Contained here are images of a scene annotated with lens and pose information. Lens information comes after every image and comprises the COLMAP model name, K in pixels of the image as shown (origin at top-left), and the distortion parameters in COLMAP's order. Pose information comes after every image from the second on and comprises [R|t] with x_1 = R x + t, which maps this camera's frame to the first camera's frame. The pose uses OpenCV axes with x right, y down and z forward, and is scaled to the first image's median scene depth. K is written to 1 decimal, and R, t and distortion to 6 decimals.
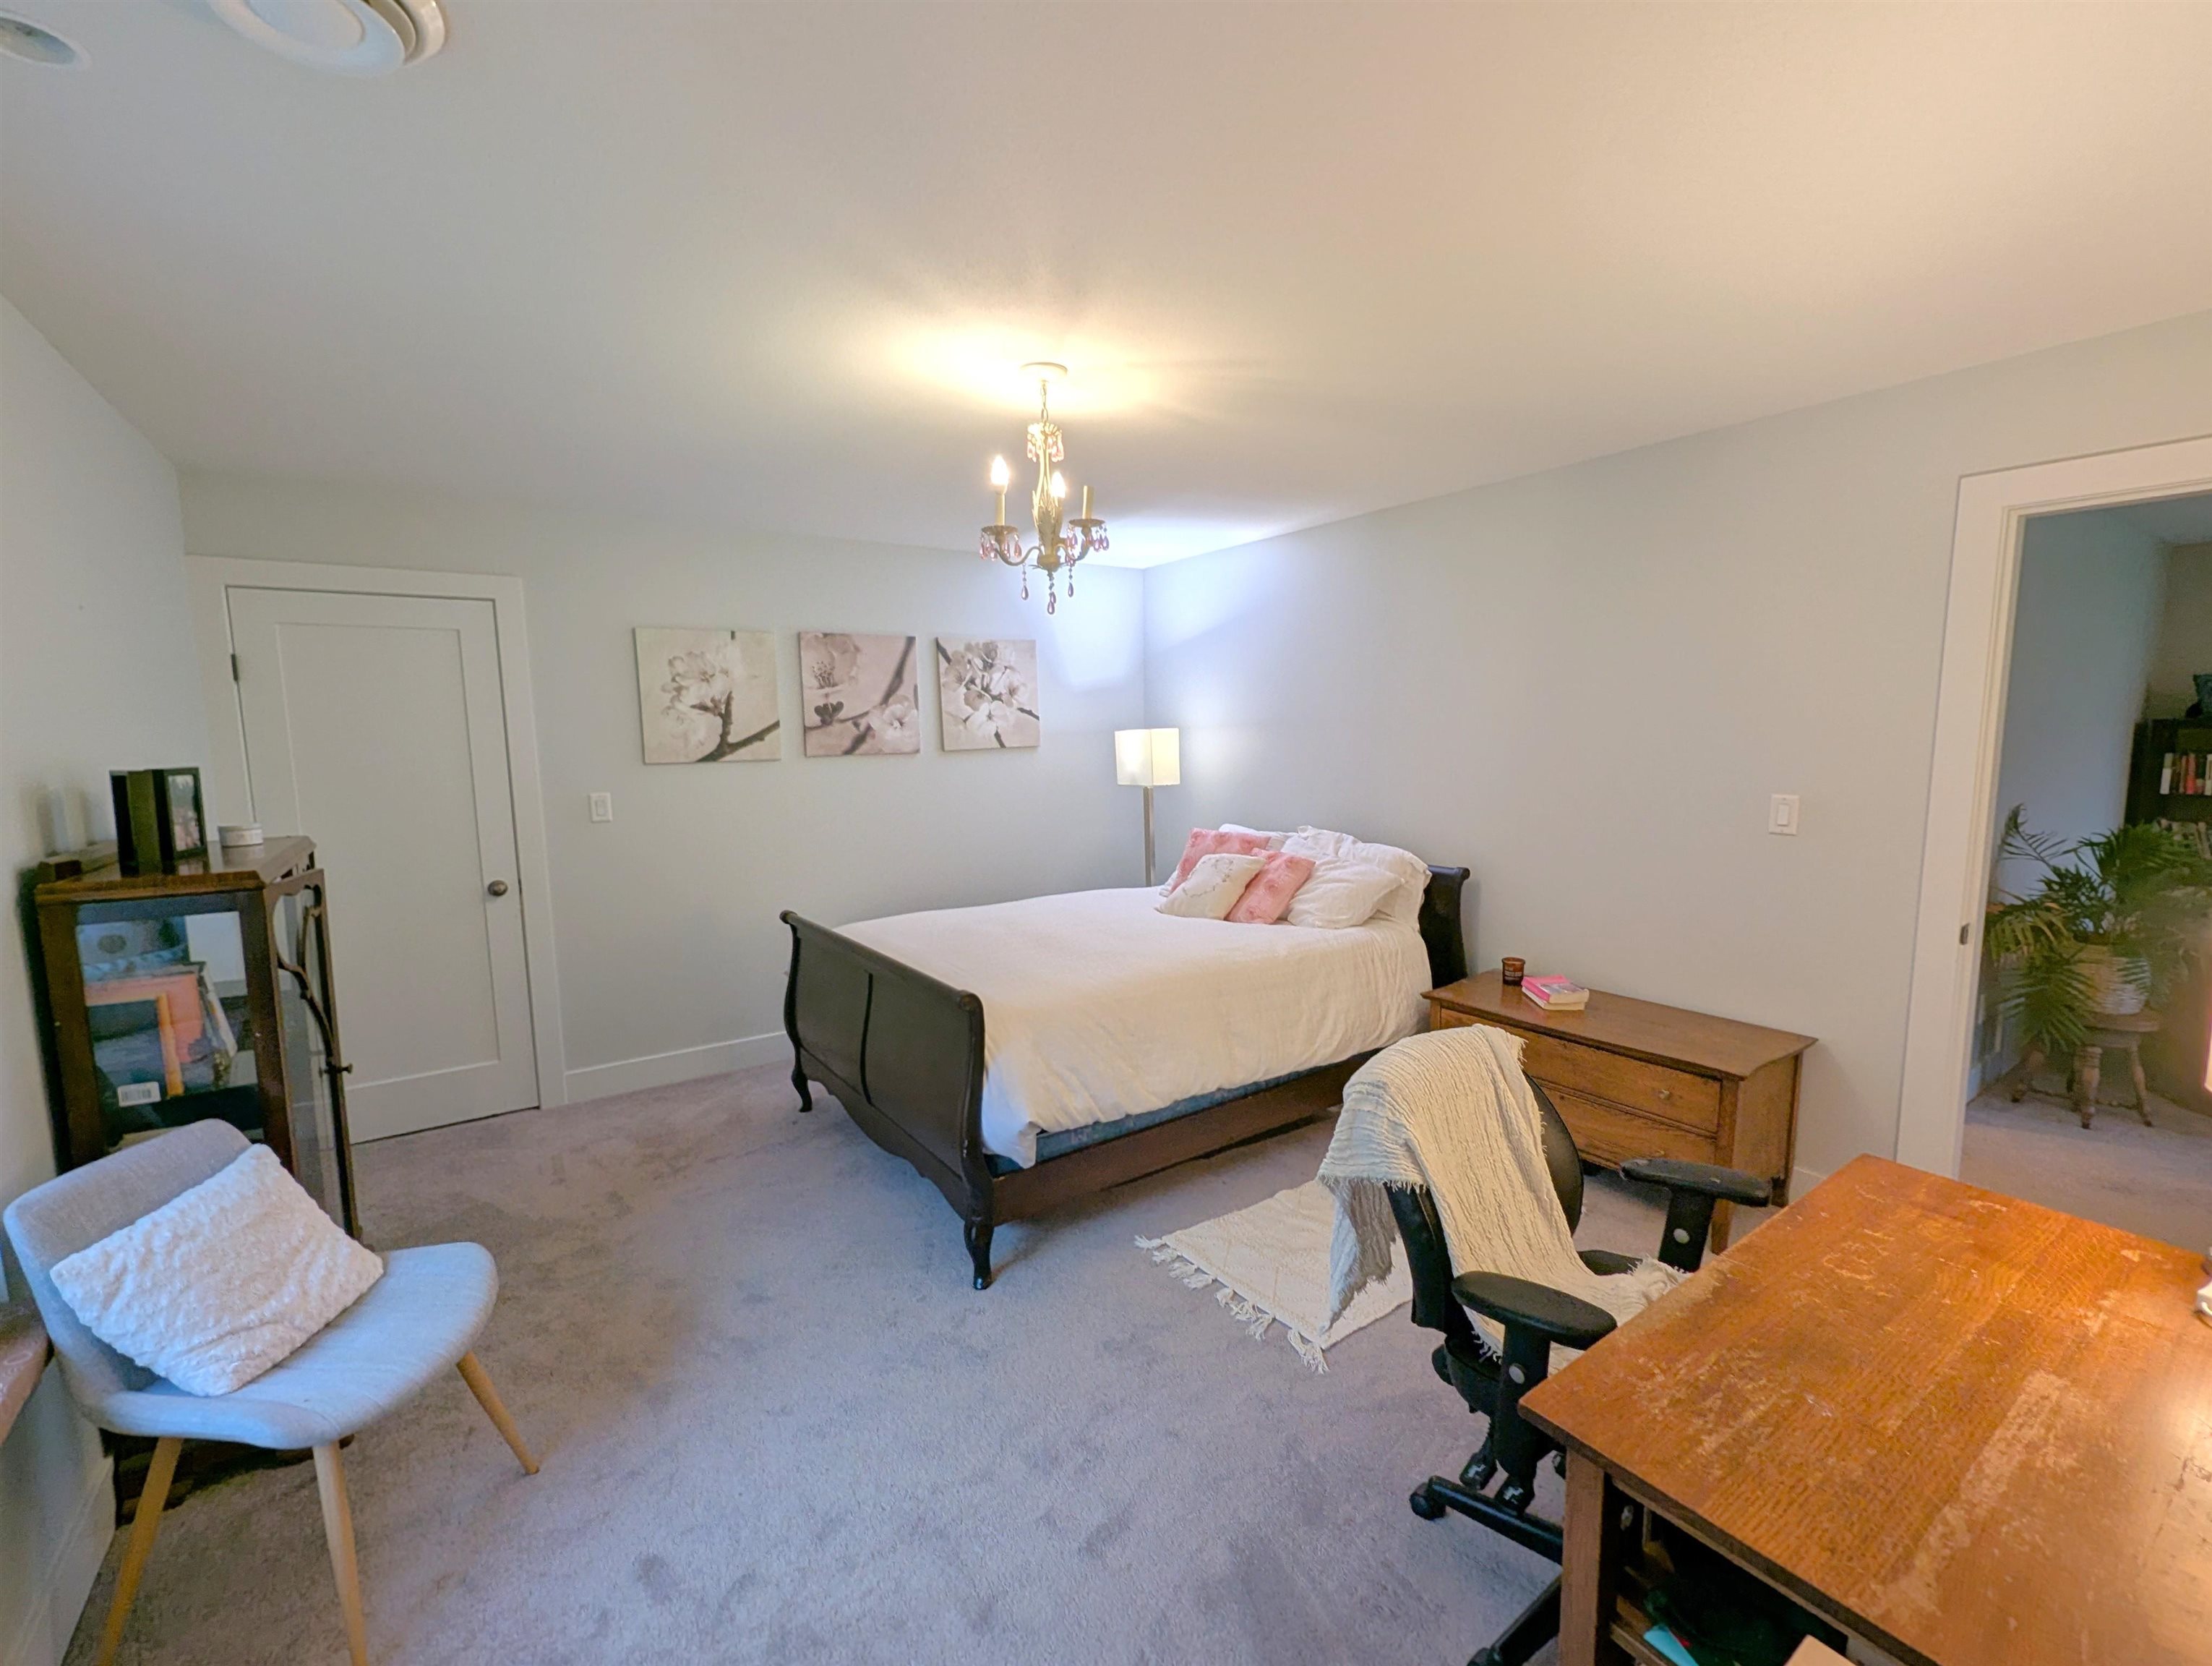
lens RADIAL K [[910.8, 0, 1105.6], [0, 910.8, 832.4], [0, 0, 1]] dist [0.001115, -0.000487]
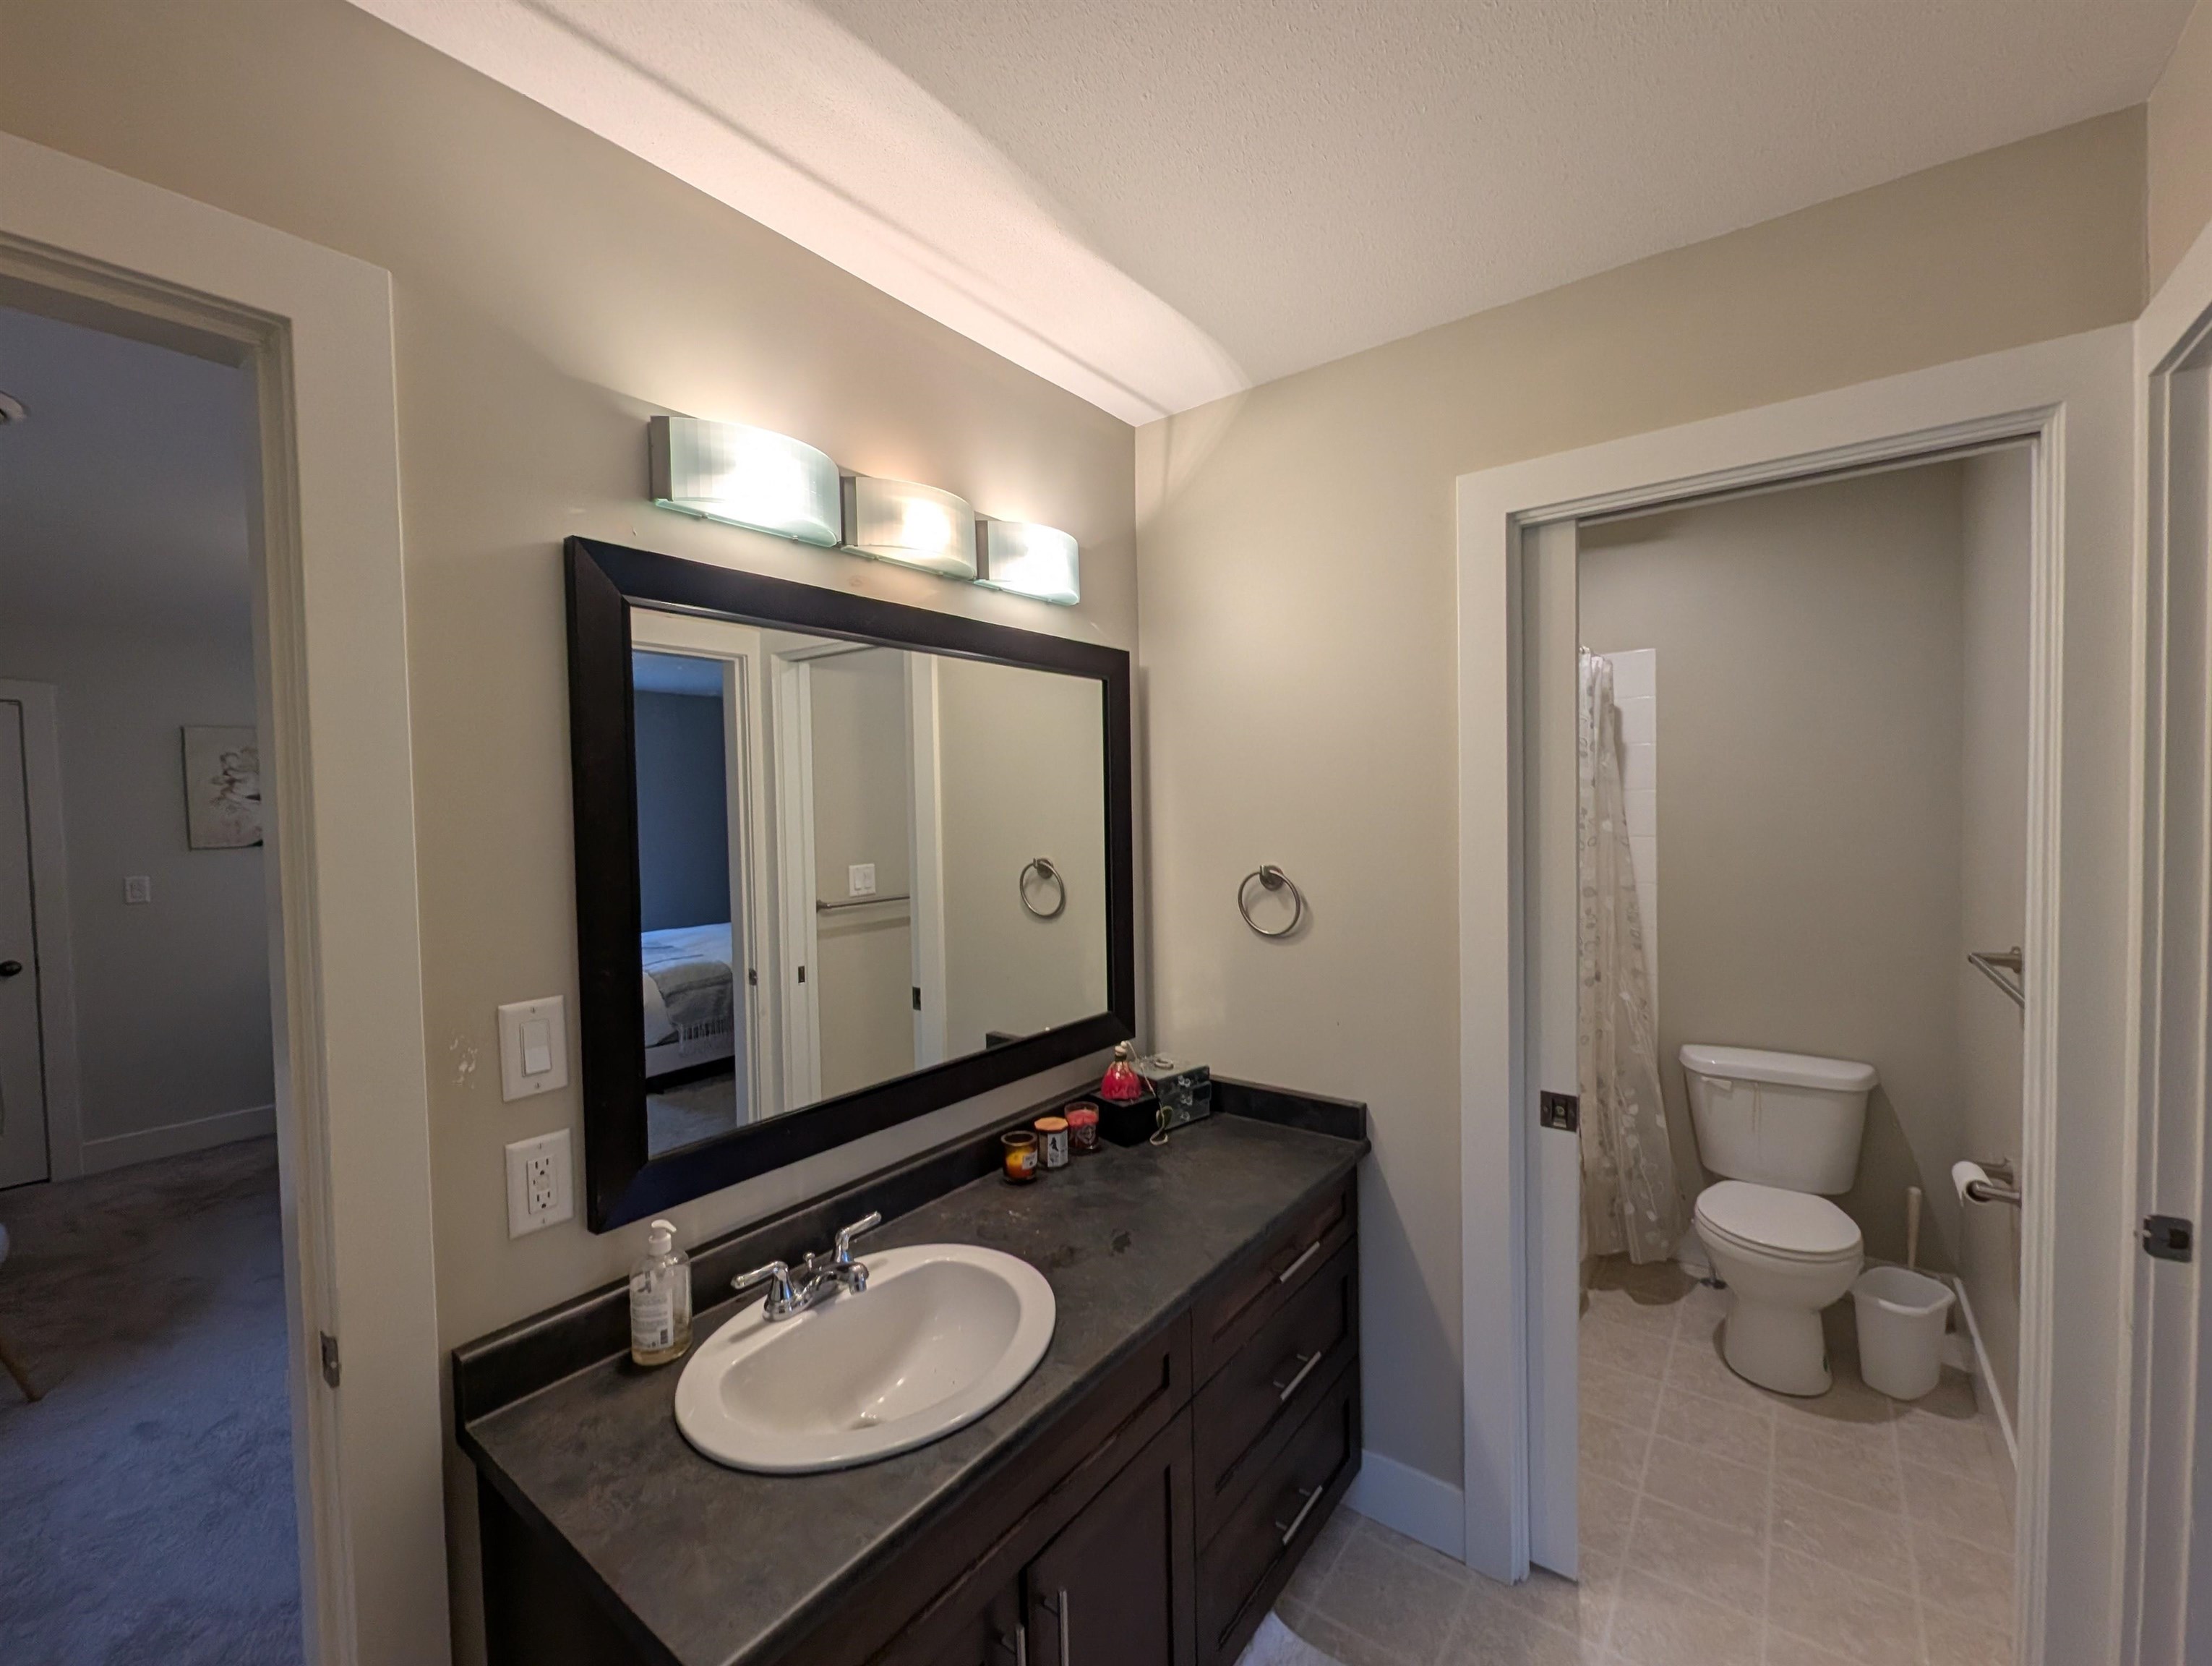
lens RADIAL K [[910.8, 0, 1111.1], [0, 910.8, 823.4], [0, 0, 1]] dist [0.001115, -0.000487]
pose [[0.954596, -0.016934, 0.297421, 0.238779], [0.043634, 0.995563, -0.083365, 0.035379], [-0.294689, 0.092558, 0.951100, -0.393037]]
